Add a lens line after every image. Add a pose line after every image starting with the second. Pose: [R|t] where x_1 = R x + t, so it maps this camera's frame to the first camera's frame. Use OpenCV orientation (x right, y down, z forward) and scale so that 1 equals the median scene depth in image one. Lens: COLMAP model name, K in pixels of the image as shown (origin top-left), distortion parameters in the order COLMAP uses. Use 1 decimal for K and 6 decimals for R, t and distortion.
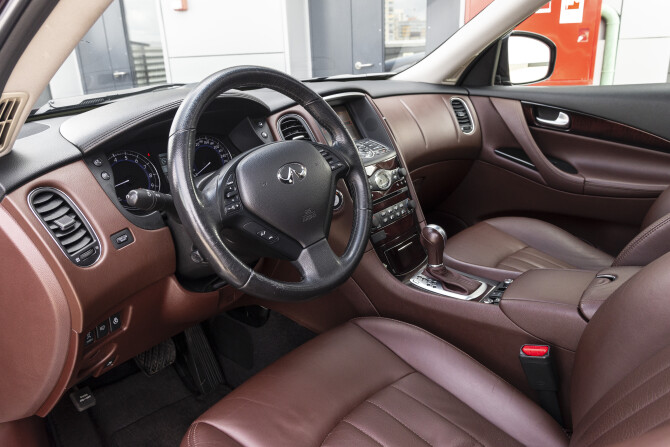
lens RADIAL K [[516.5, 0, 333.2], [0, 516.5, 221.7], [0, 0, 1]] dist [0.009527, 0.000668]
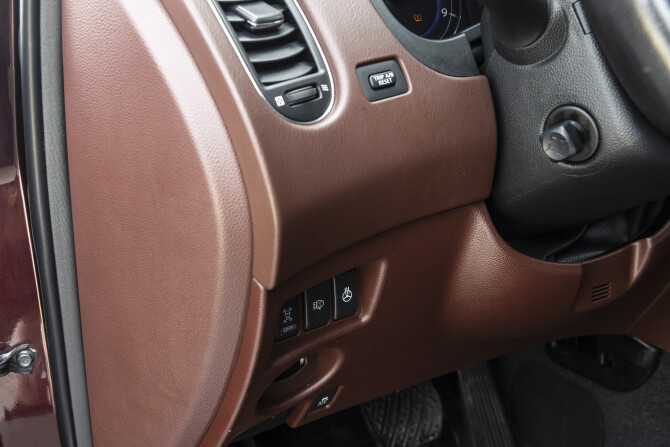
lens RADIAL K [[798.7, 0, 334.0], [0, 798.7, 224.2], [0, 0, 1]] dist [-0.036113, 0.000000]
pose [[0.919630, 0.063477, -0.387622, -0.189768], [-0.083166, 0.995948, -0.034214, 0.165804], [0.383879, 0.063702, 0.921183, 0.410488]]
